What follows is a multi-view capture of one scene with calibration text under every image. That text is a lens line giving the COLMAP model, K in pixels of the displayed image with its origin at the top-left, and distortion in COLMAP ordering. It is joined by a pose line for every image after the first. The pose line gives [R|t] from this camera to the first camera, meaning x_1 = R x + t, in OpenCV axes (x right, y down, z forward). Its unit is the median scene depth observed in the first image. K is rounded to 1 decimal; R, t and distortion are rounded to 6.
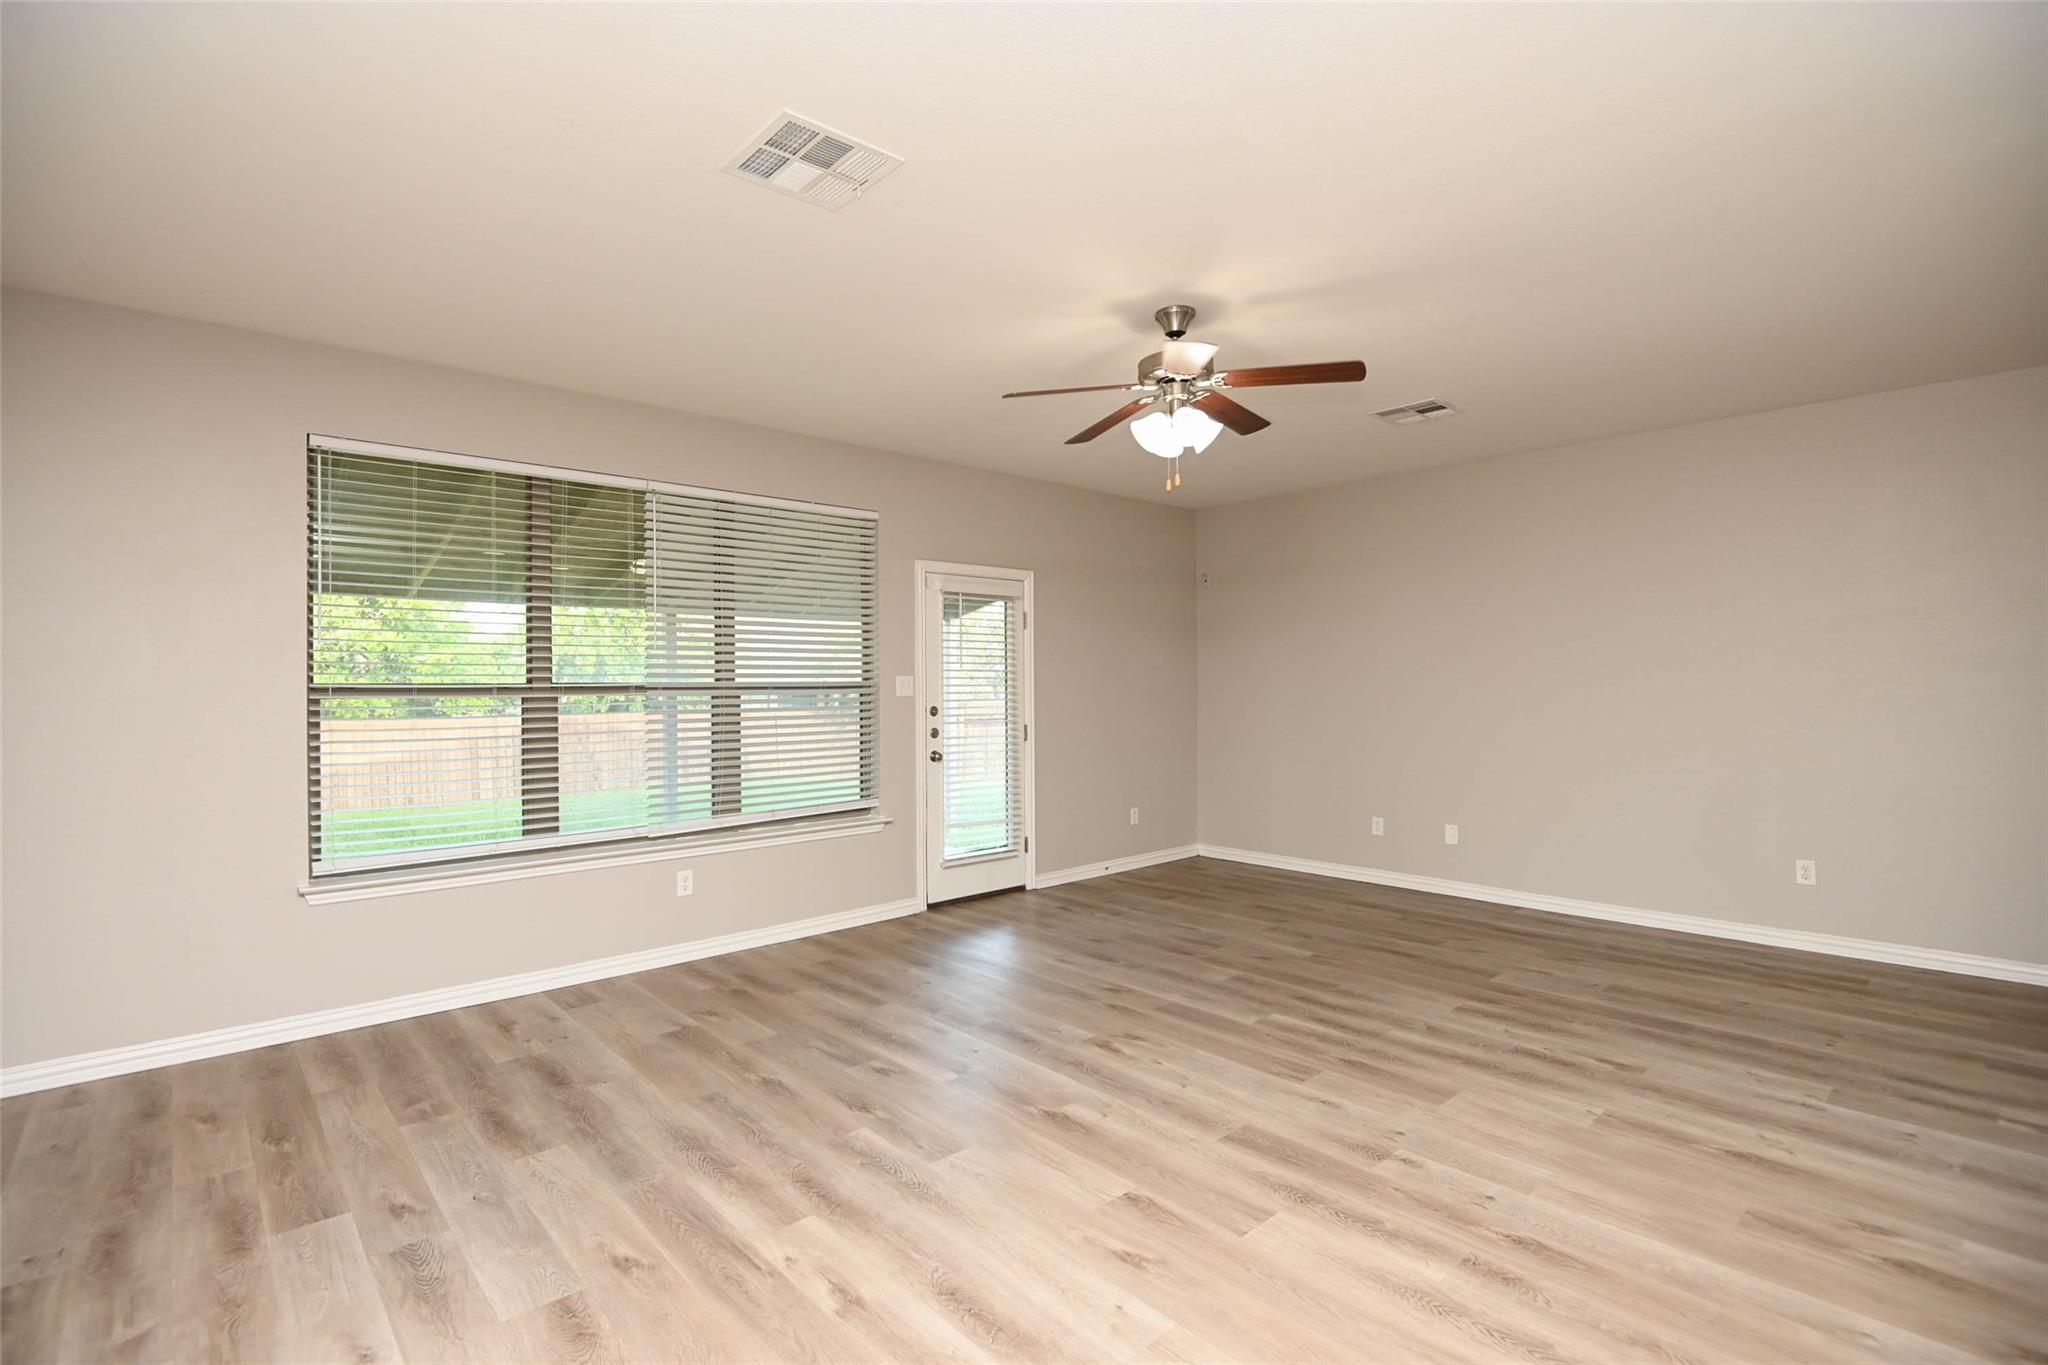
lens RADIAL K [[946.1, 0, 1009.1], [0, 946.1, 691.6], [0, 0, 1]] dist [-0.006864, -0.006184]
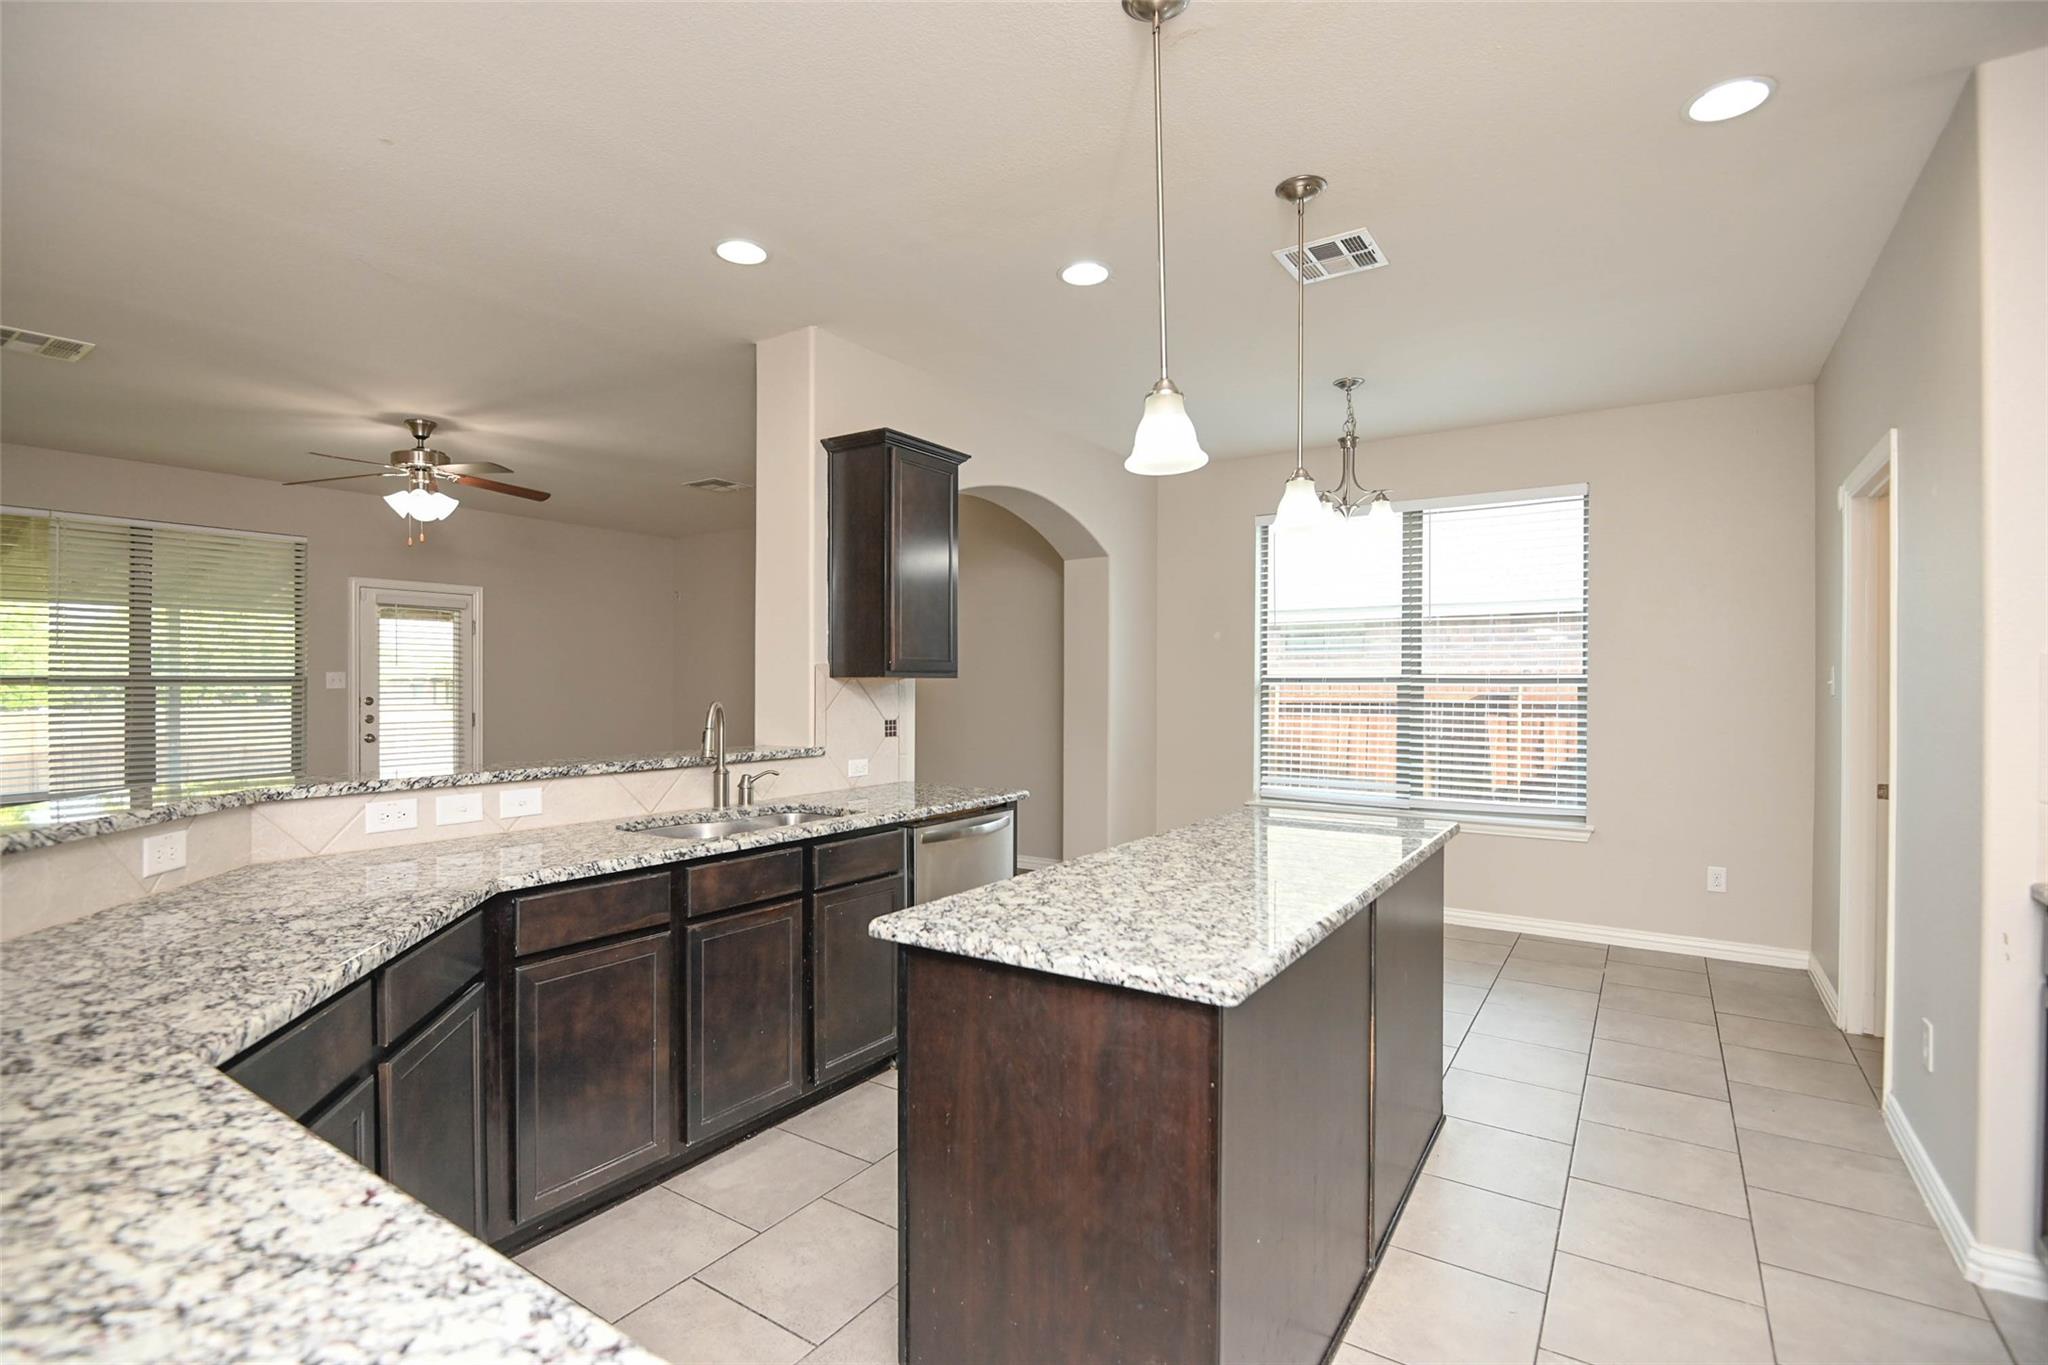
lens RADIAL K [[946.1, 0, 1006.3], [0, 946.1, 677.0], [0, 0, 1]] dist [-0.006864, -0.006184]
pose [[0.972238, 0.009456, 0.233801, 0.624343], [-0.005651, 0.999841, -0.016938, 0.008101], [-0.233924, 0.015146, 0.972137, -0.534560]]
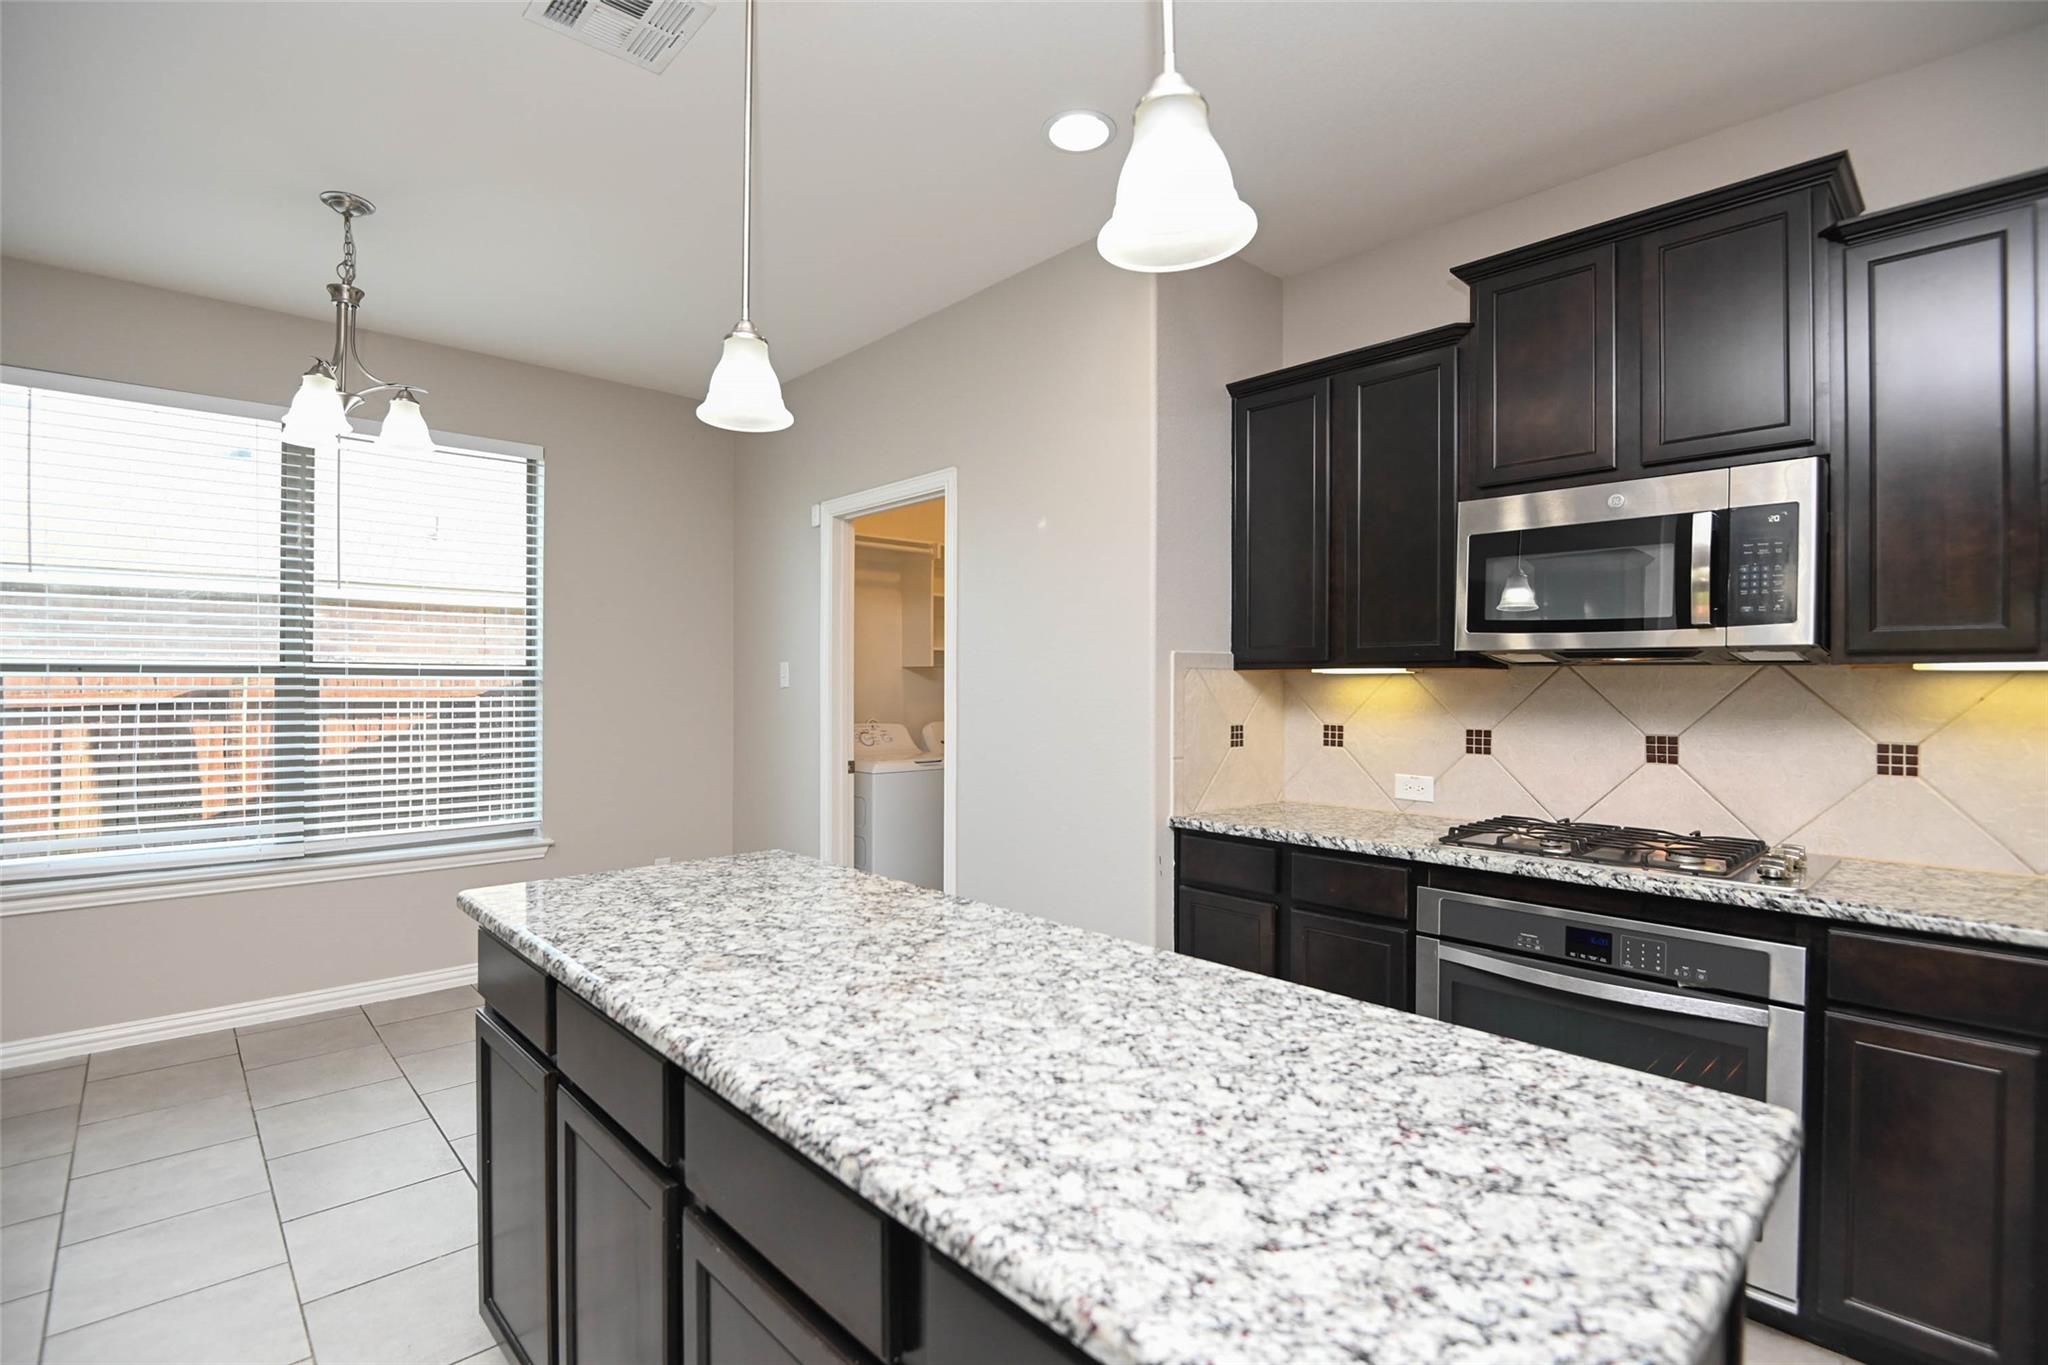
lens RADIAL K [[946.1, 0, 1035.8], [0, 946.1, 679.2], [0, 0, 1]] dist [-0.006864, -0.006184]
pose [[-0.021331, 0.009848, 0.999724, 0.562118], [0.006034, 0.999935, -0.009722, 0.008738], [-0.999754, 0.005825, -0.021389, -0.064238]]
